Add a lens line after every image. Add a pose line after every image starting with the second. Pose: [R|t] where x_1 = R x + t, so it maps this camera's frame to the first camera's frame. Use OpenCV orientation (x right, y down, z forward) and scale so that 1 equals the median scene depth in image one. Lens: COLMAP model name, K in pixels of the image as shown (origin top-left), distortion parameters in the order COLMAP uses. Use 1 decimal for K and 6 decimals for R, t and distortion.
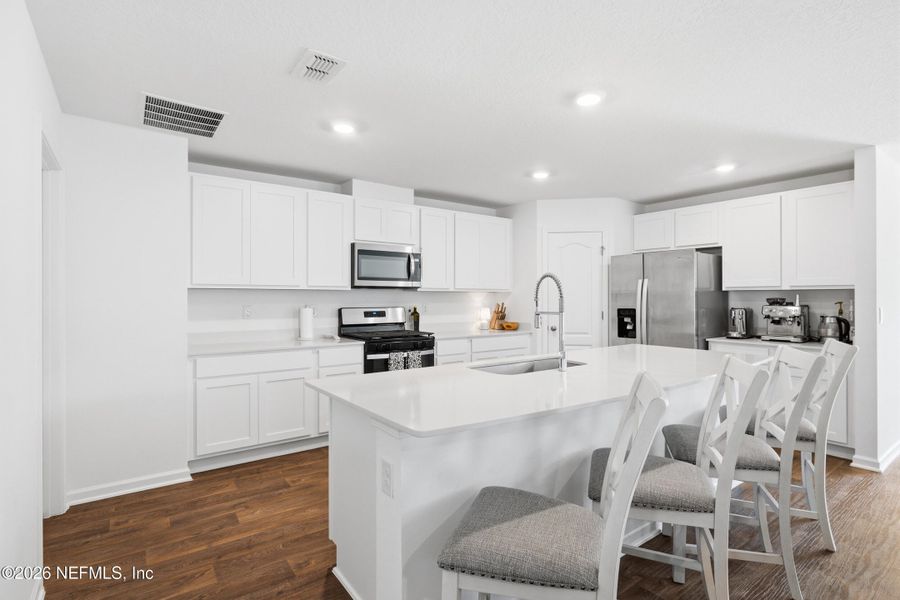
lens RADIAL K [[447.8, 0, 447.8], [0, 447.8, 296.9], [0, 0, 1]] dist [-0.003579, -0.000371]
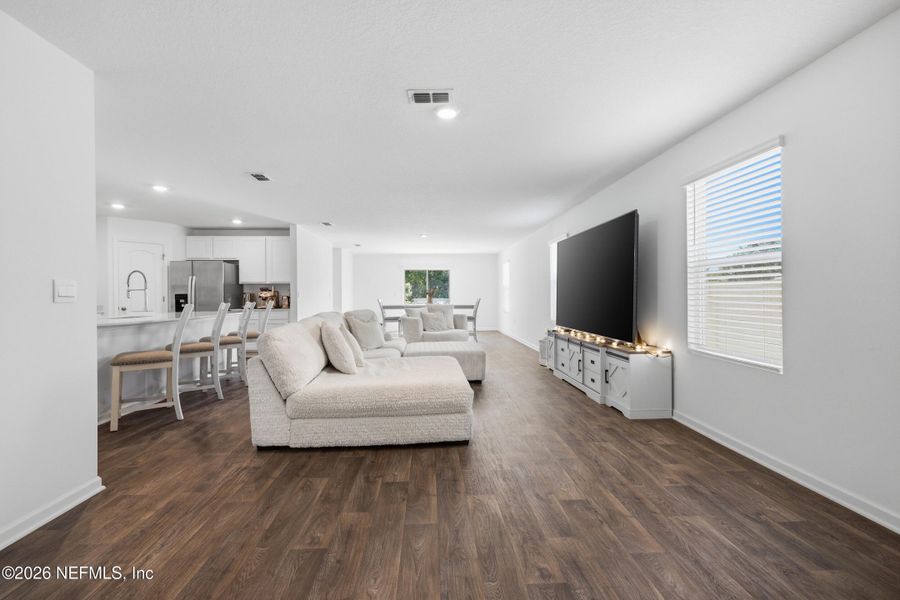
lens RADIAL K [[396.9, 0, 451.8], [0, 396.9, 296.2], [0, 0, 1]] dist [-0.000144, -0.000110]
pose [[0.559424, -0.003730, 0.828873, -0.264874], [0.004777, 0.999988, 0.001276, 0.039819], [-0.828868, 0.003246, 0.559435, -0.668169]]
